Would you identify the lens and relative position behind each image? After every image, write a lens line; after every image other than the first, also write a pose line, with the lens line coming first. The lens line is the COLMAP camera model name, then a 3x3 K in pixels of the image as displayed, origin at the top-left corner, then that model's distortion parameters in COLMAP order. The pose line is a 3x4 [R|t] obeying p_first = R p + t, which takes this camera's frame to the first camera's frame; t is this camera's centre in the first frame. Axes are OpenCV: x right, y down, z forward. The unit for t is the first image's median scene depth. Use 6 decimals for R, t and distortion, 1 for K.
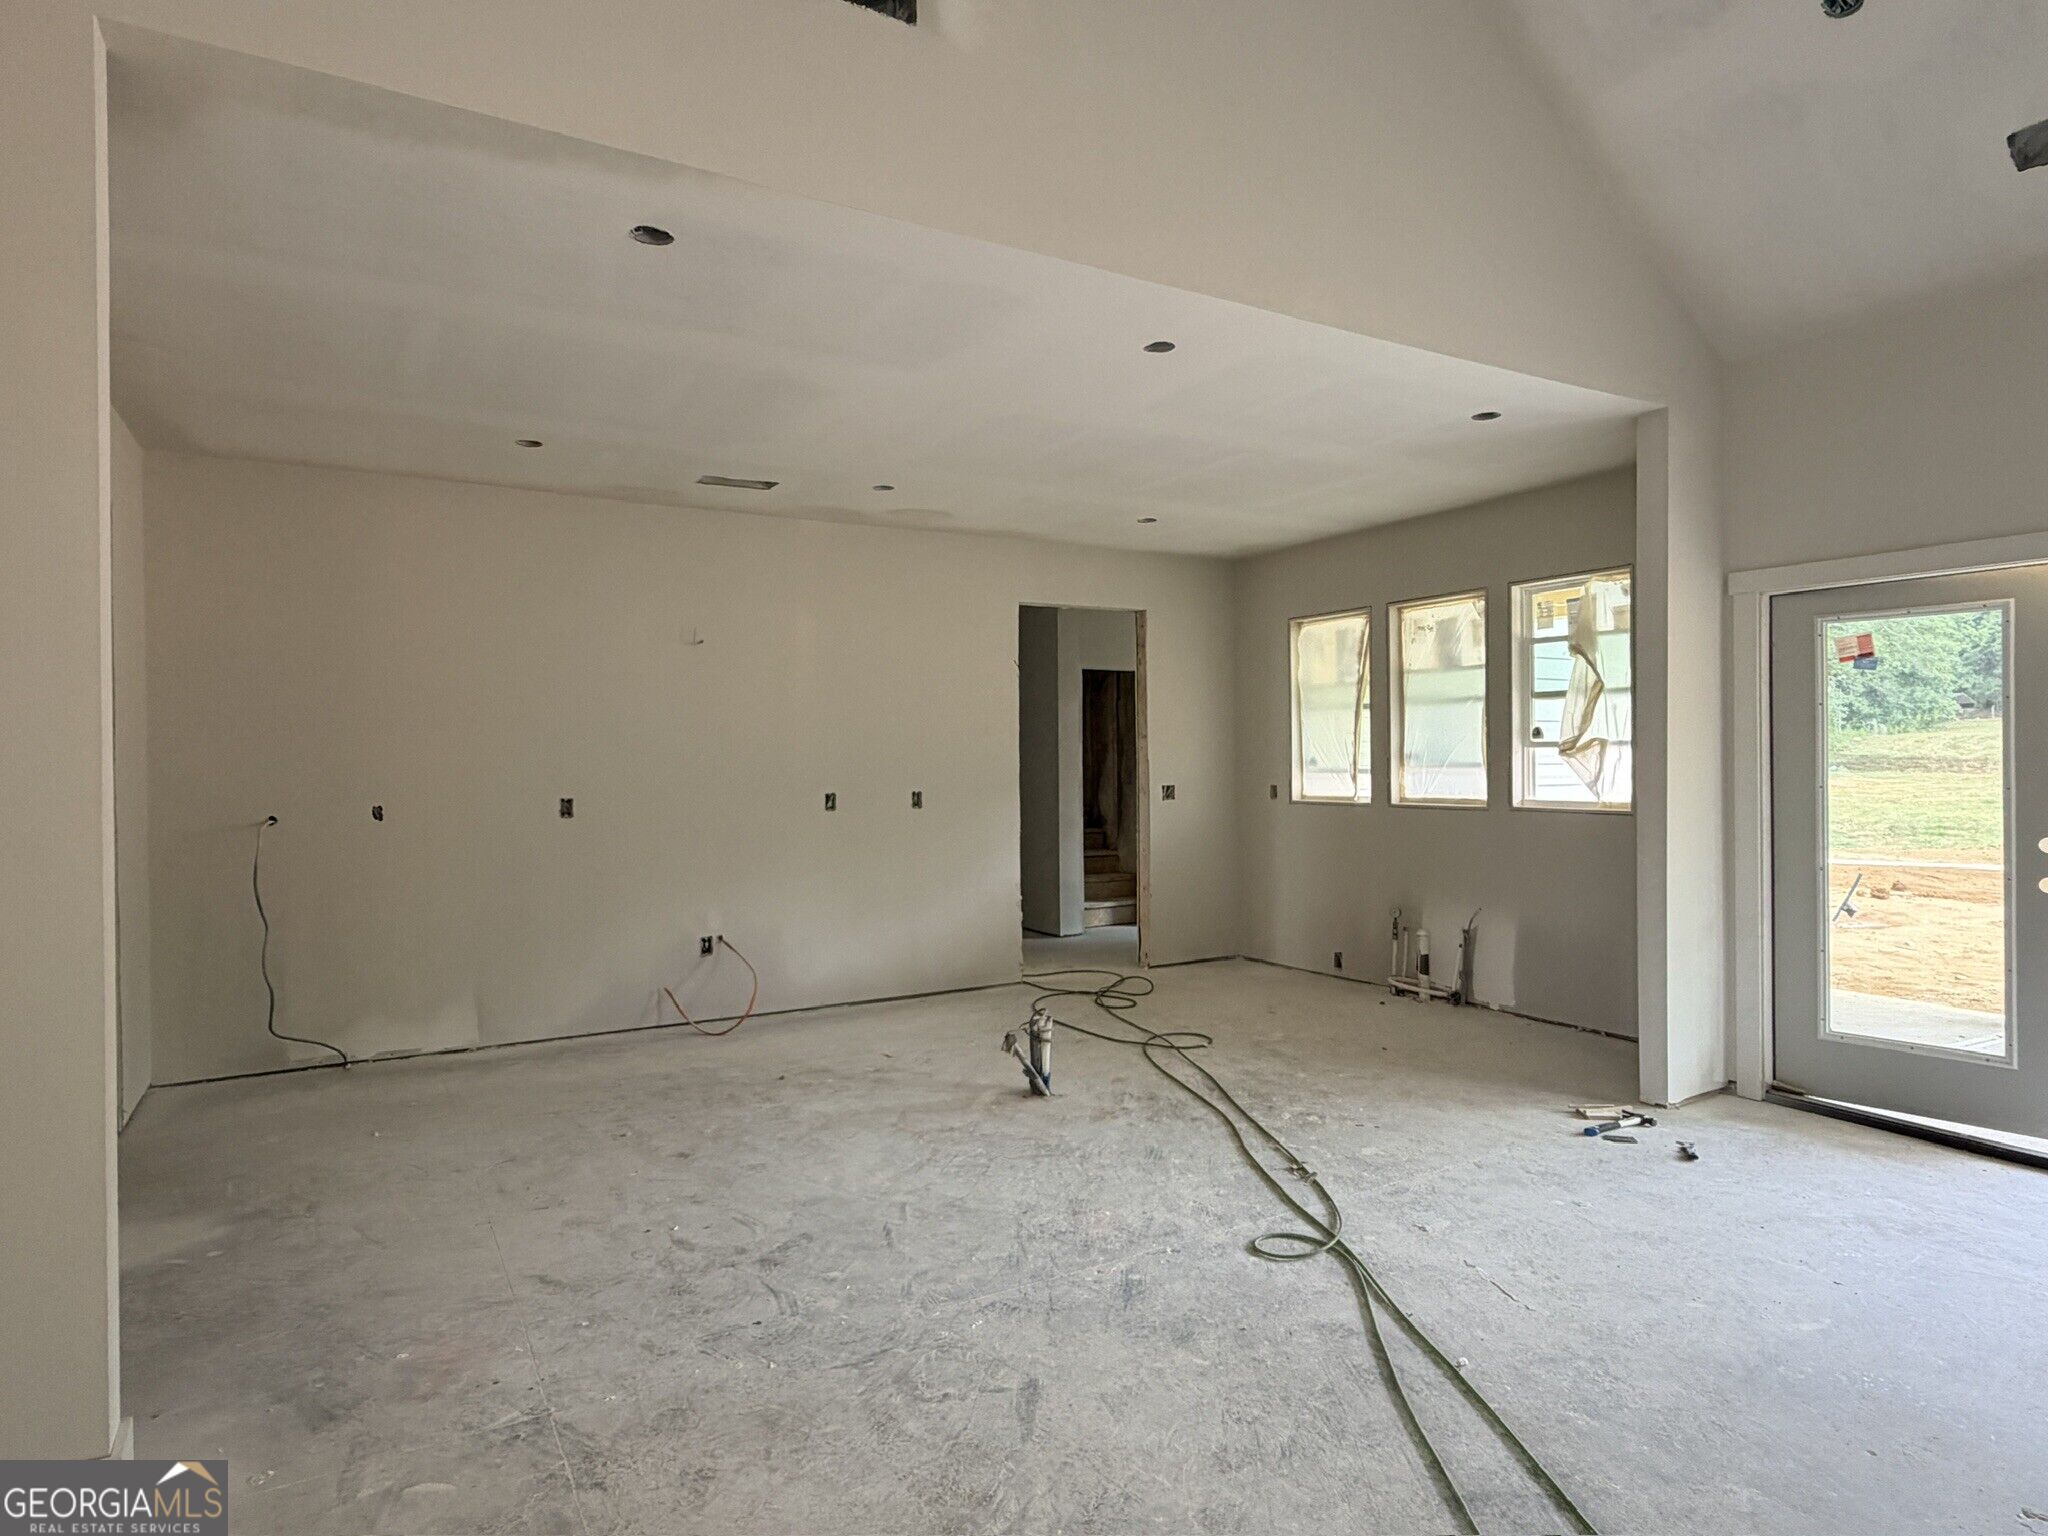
lens RADIAL K [[1145.9, 0, 1014.2], [0, 1145.9, 757.9], [0, 0, 1]] dist [-0.000674, 0.001996]
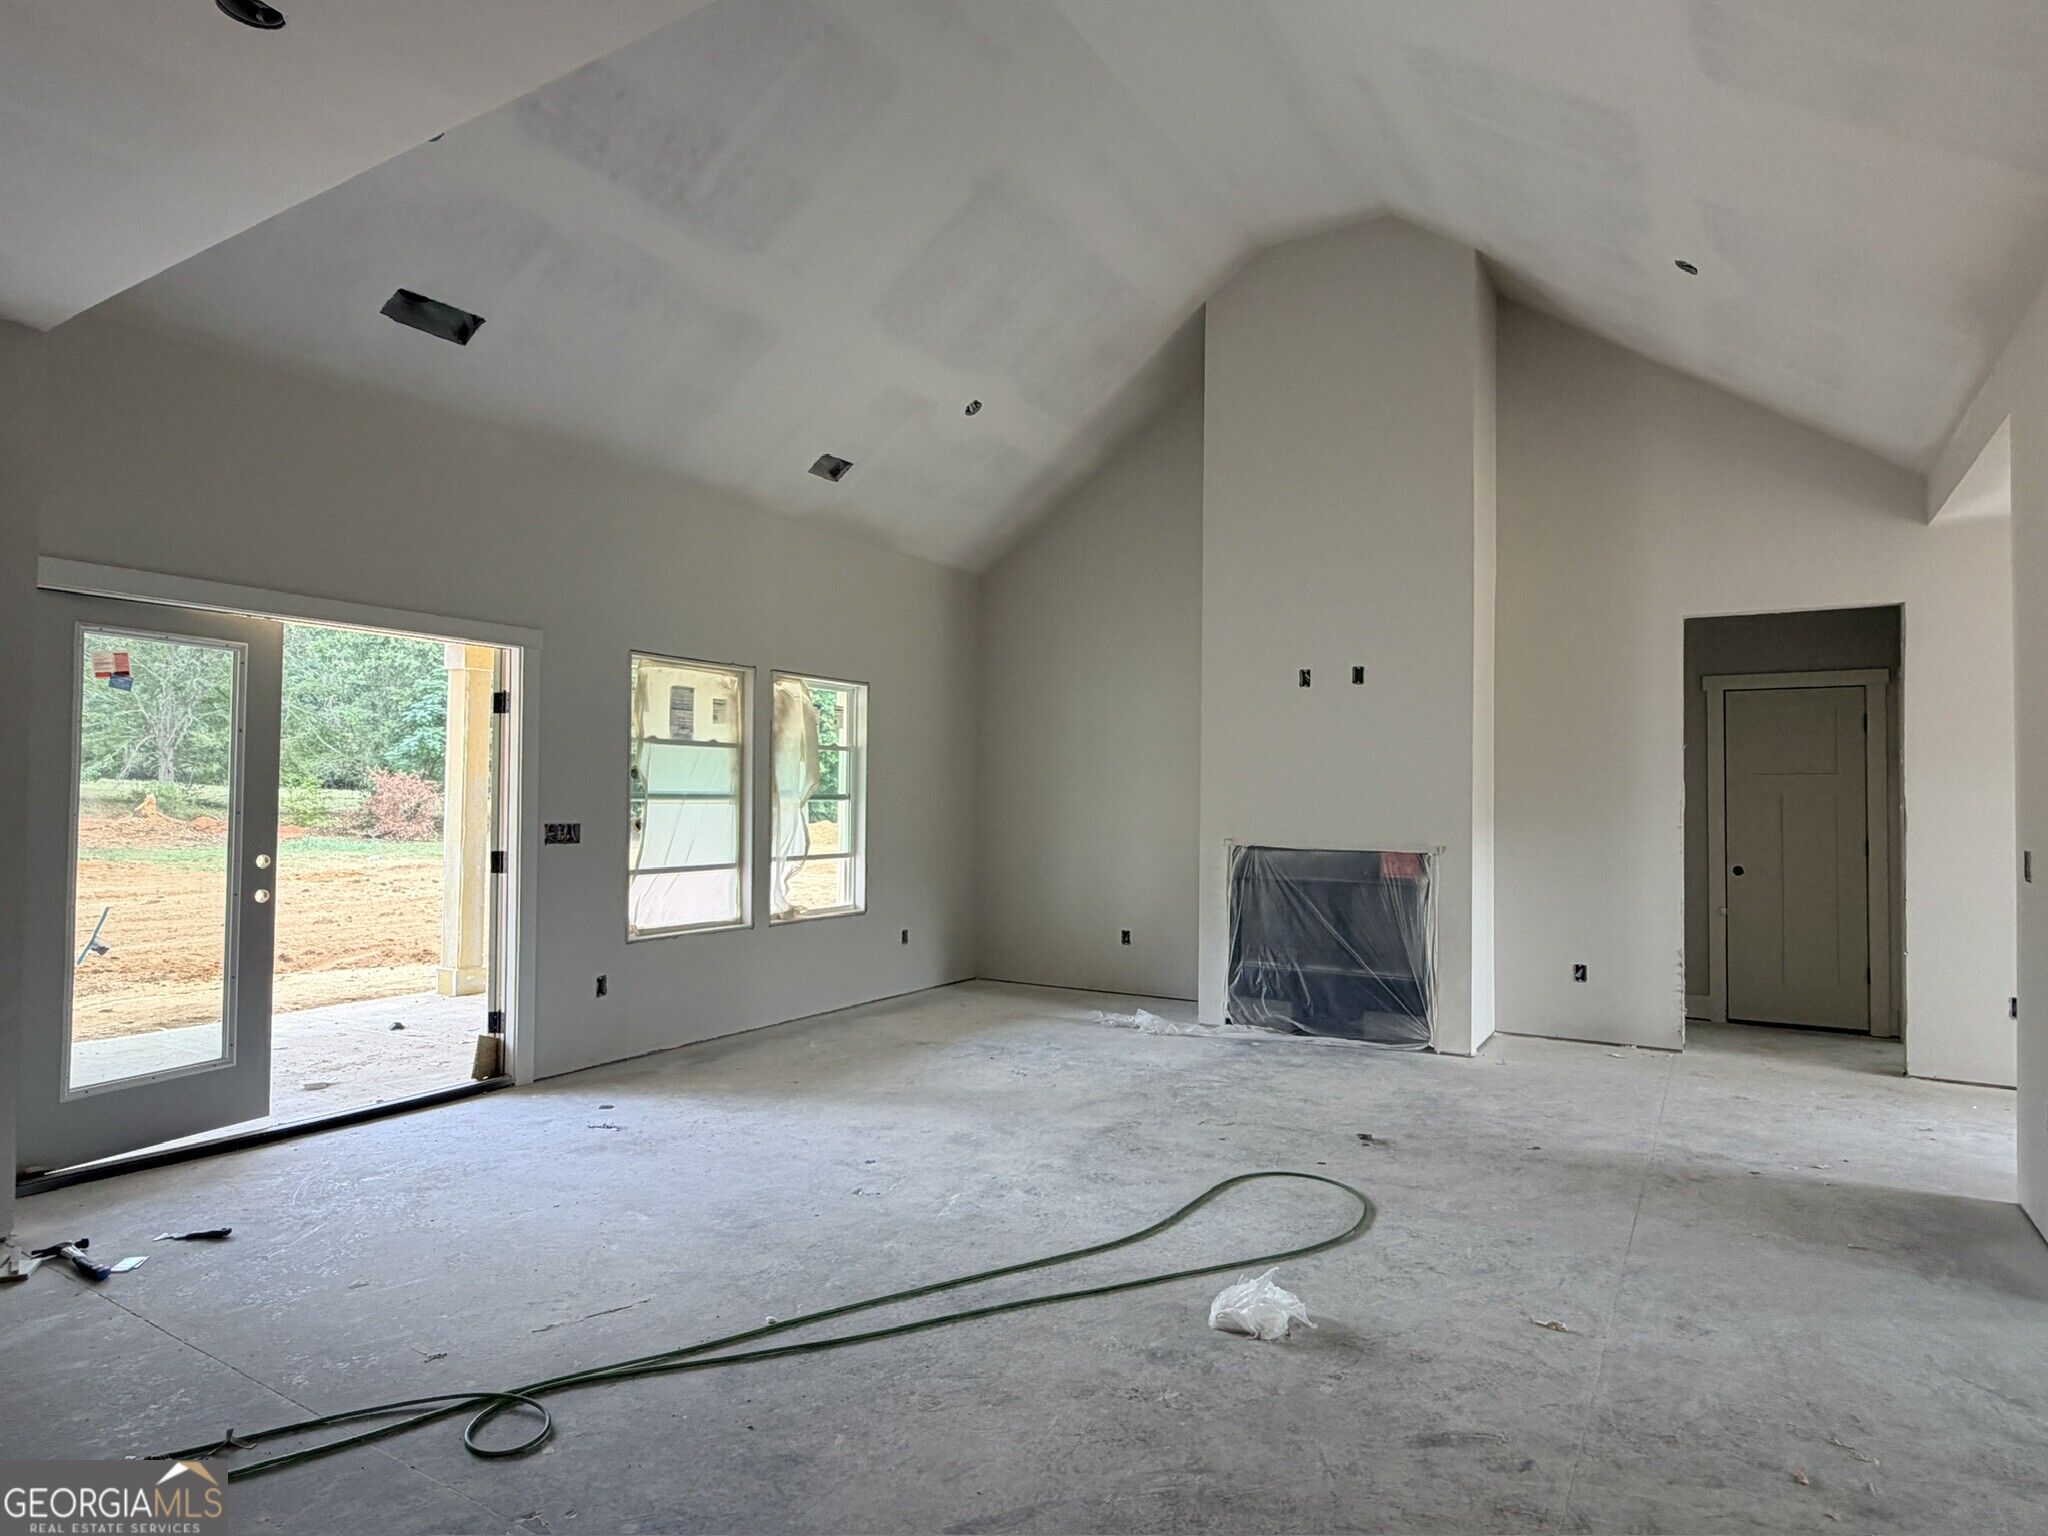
lens RADIAL K [[1145.9, 0, 1023.5], [0, 1145.9, 767.2], [0, 0, 1]] dist [-0.000674, 0.001996]
pose [[-0.465112, 0.024996, 0.884899, -0.473848], [-0.009725, 0.999397, -0.033342, 0.012372], [-0.885198, -0.024113, -0.464589, 0.850386]]
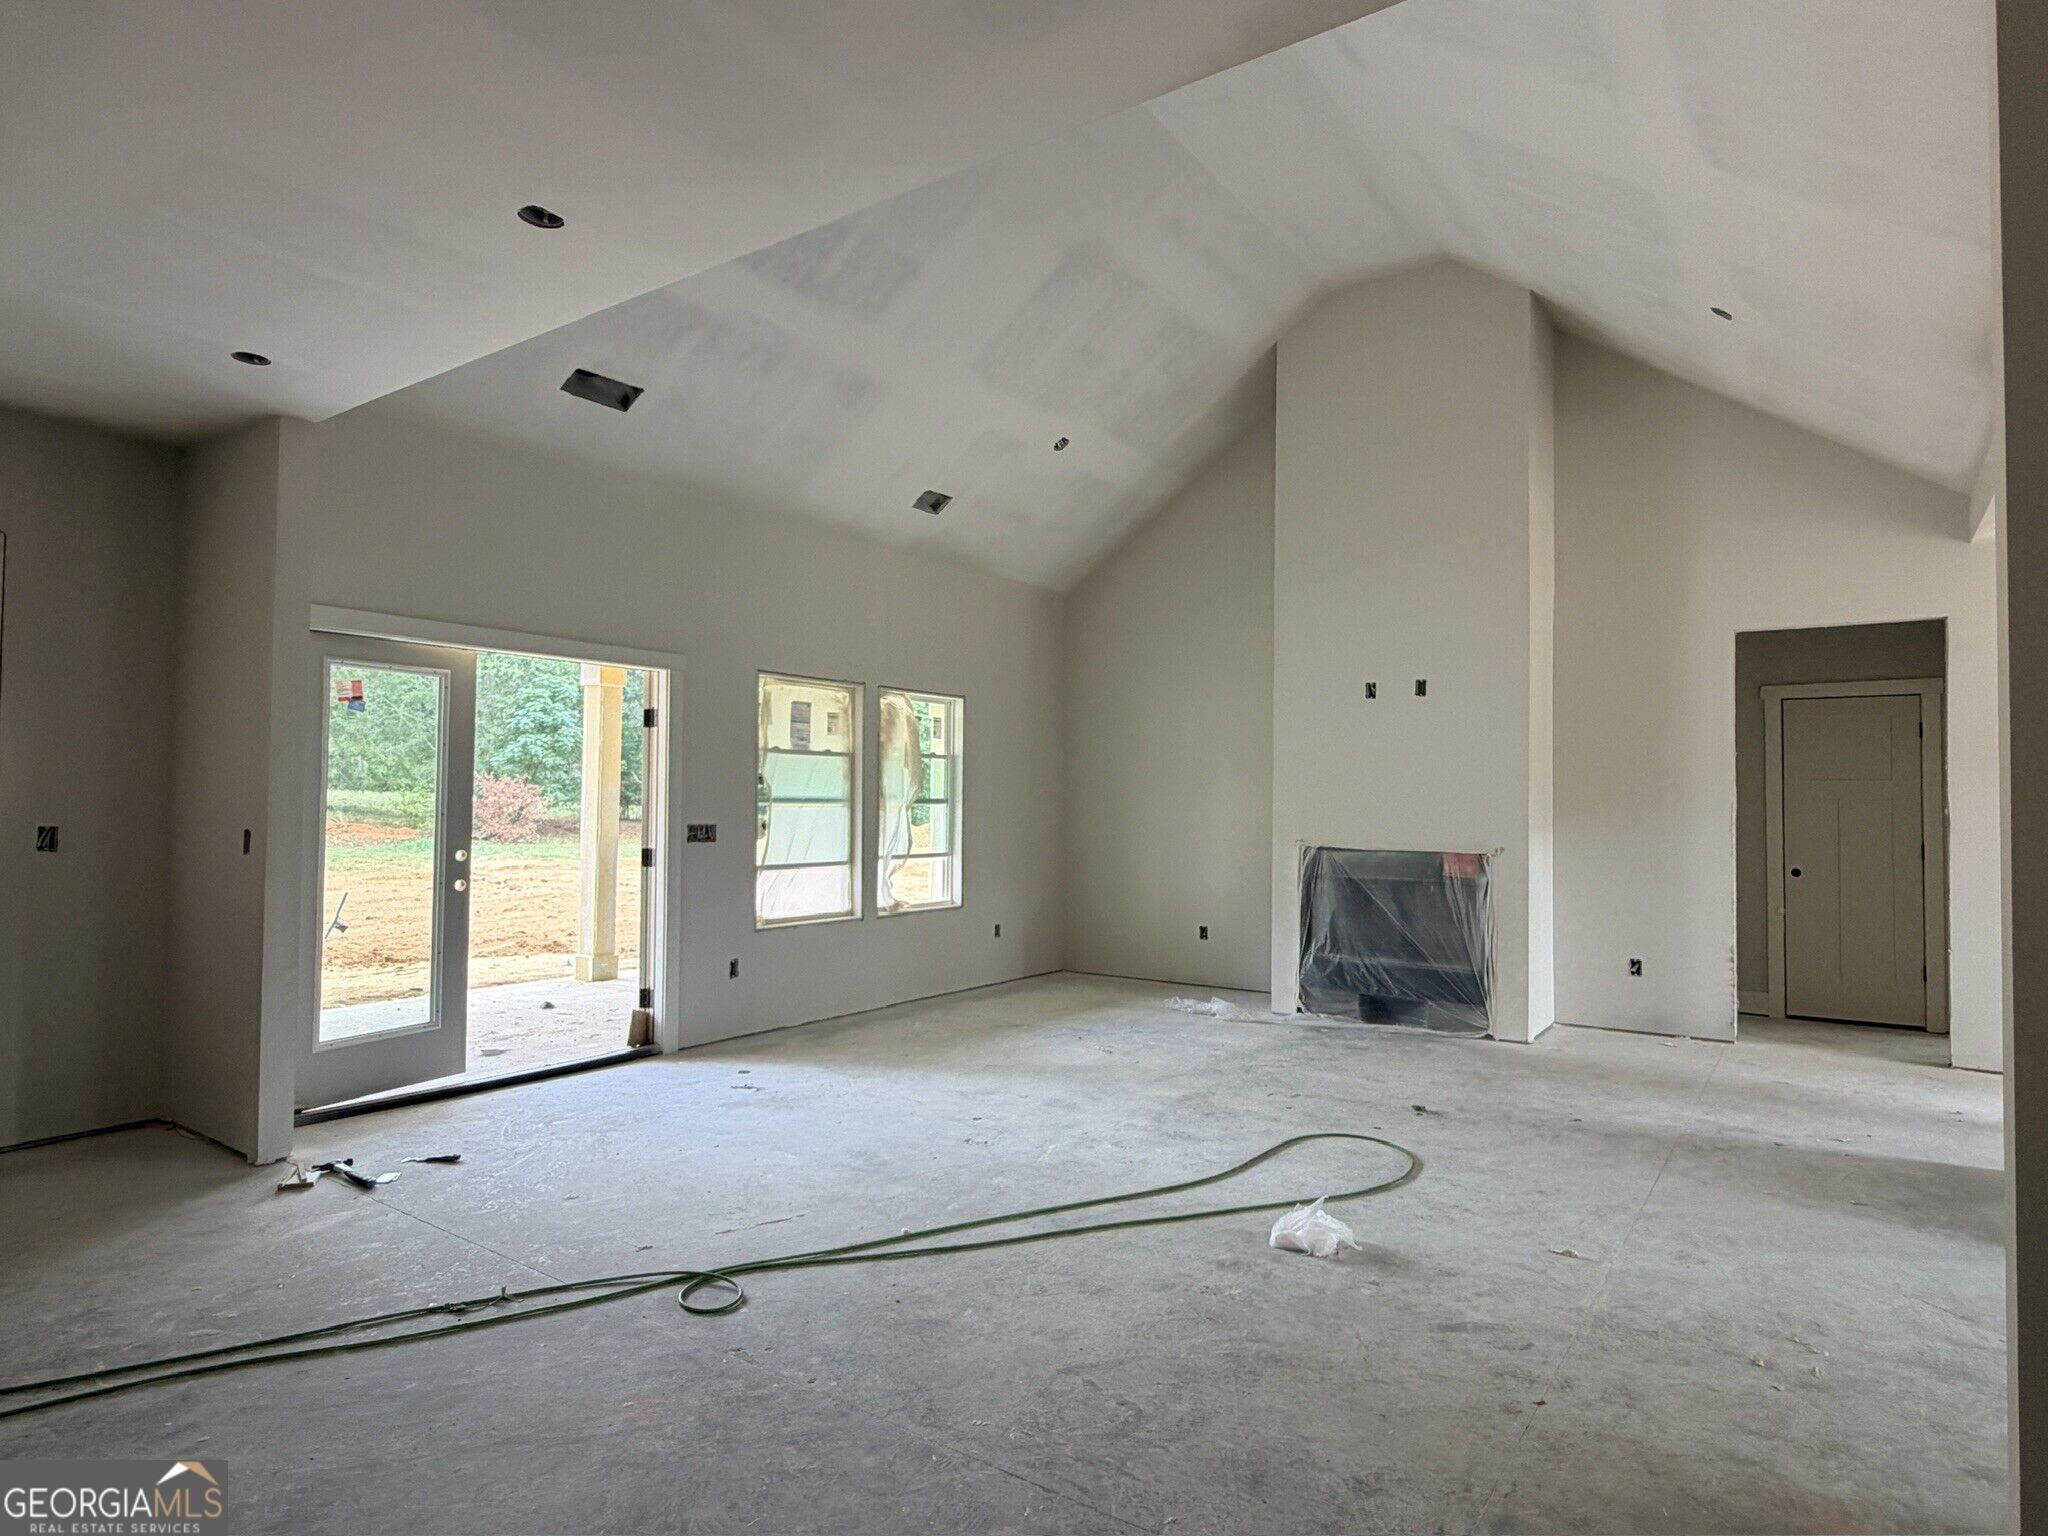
lens RADIAL K [[1145.9, 0, 1021.3], [0, 1145.9, 765.3], [0, 0, 1]] dist [-0.000674, 0.001996]
pose [[-0.401049, 0.030235, 0.915557, -0.604683], [-0.010776, 0.999230, -0.037718, 0.013268], [-0.915993, -0.024993, -0.400415, 0.927661]]
